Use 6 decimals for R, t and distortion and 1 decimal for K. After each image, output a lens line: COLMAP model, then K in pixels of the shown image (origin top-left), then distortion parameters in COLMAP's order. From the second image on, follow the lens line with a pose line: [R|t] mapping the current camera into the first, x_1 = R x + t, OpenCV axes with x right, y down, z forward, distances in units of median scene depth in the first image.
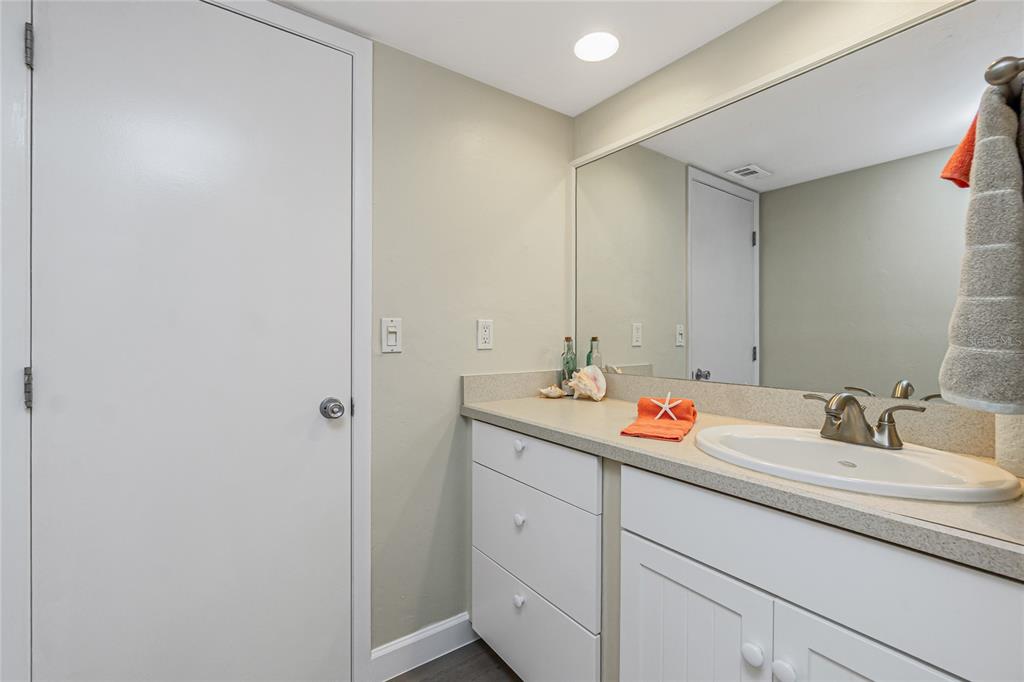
lens RADIAL K [[443.4, 0, 510.4], [0, 443.4, 338.9], [0, 0, 1]] dist [0.001554, 0.000259]
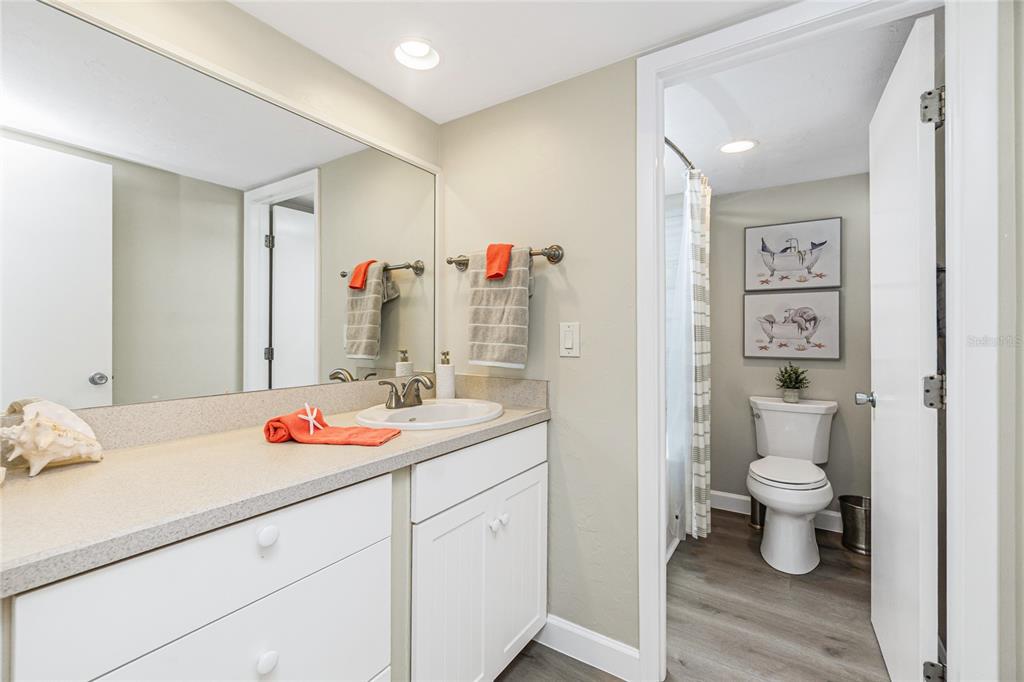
lens RADIAL K [[443.4, 0, 508.2], [0, 443.4, 343.5], [0, 0, 1]] dist [0.001554, 0.000259]
pose [[-0.365265, -0.016641, 0.930755, -0.789126], [0.000968, 0.999833, 0.018256, -0.021830], [-0.930903, 0.007569, -0.365188, 1.162800]]
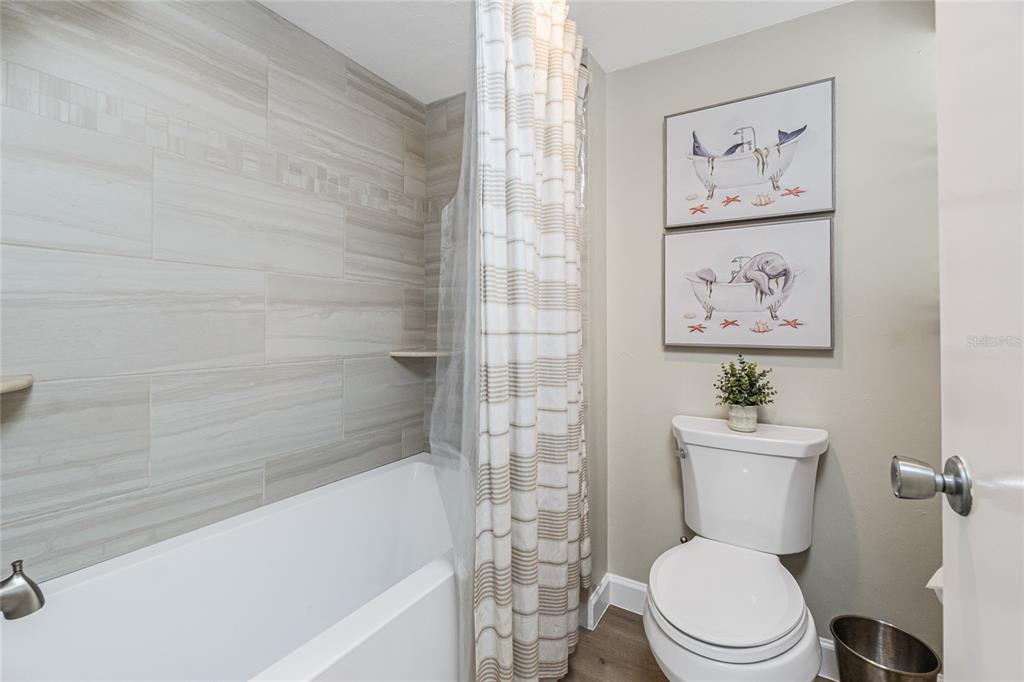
lens RADIAL K [[443.4, 0, 514.8], [0, 443.4, 333.3], [0, 0, 1]] dist [0.001554, 0.000259]
pose [[-0.392017, -0.008625, 0.919917, -0.506627], [-0.000972, 0.999959, 0.008961, 0.006229], [-0.919957, 0.002618, -0.392010, 0.714880]]
